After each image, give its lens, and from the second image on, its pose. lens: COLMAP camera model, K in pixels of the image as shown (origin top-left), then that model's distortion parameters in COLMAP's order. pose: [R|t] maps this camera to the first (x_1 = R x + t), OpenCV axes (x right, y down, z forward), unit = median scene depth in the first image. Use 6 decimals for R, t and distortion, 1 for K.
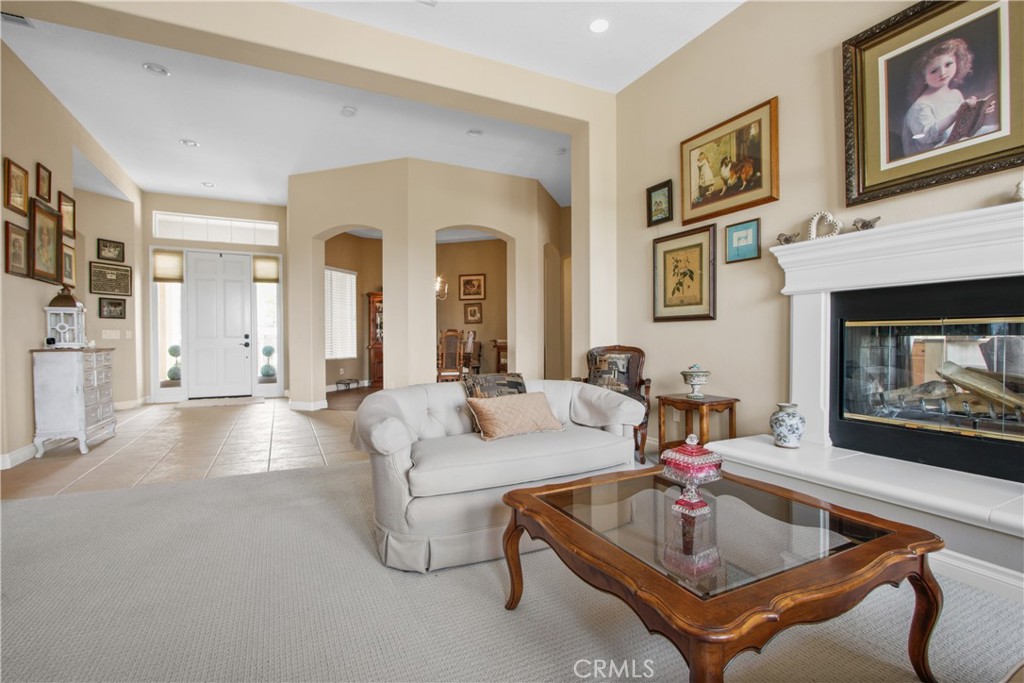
lens RADIAL K [[472.3, 0, 513.2], [0, 472.3, 339.3], [0, 0, 1]] dist [-0.010170, 0.001034]
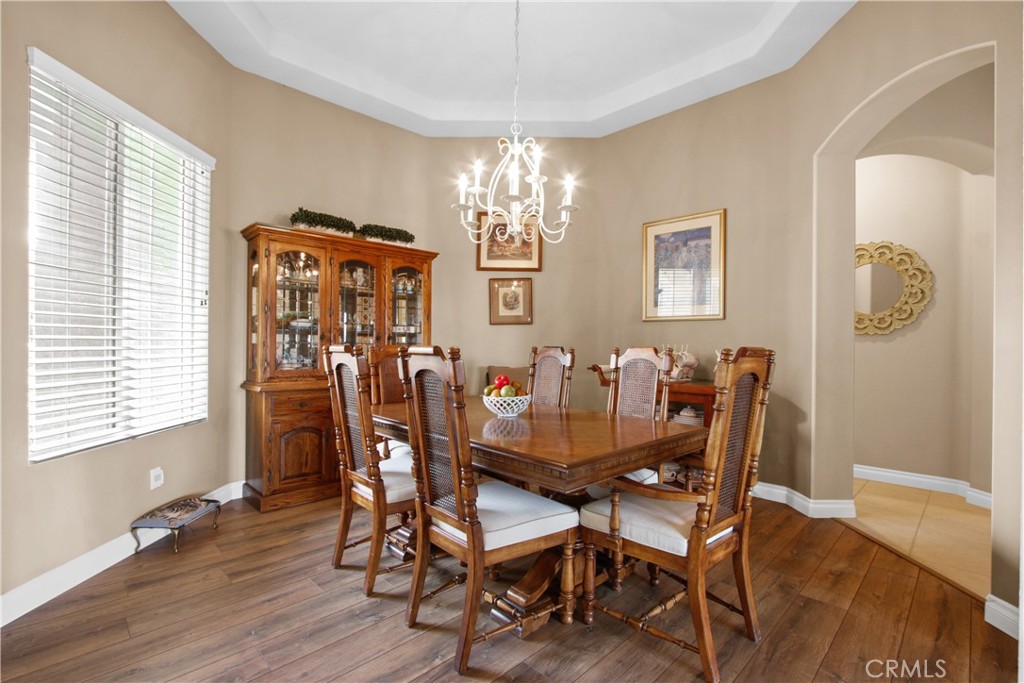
lens RADIAL K [[472.3, 0, 511.2], [0, 472.3, 343.7], [0, 0, 1]] dist [-0.010170, 0.001034]
pose [[0.952149, 0.010151, 0.305467, -0.149510], [-0.008618, 0.999943, -0.006364, -0.009055], [-0.305514, 0.003427, 0.952181, 0.402973]]
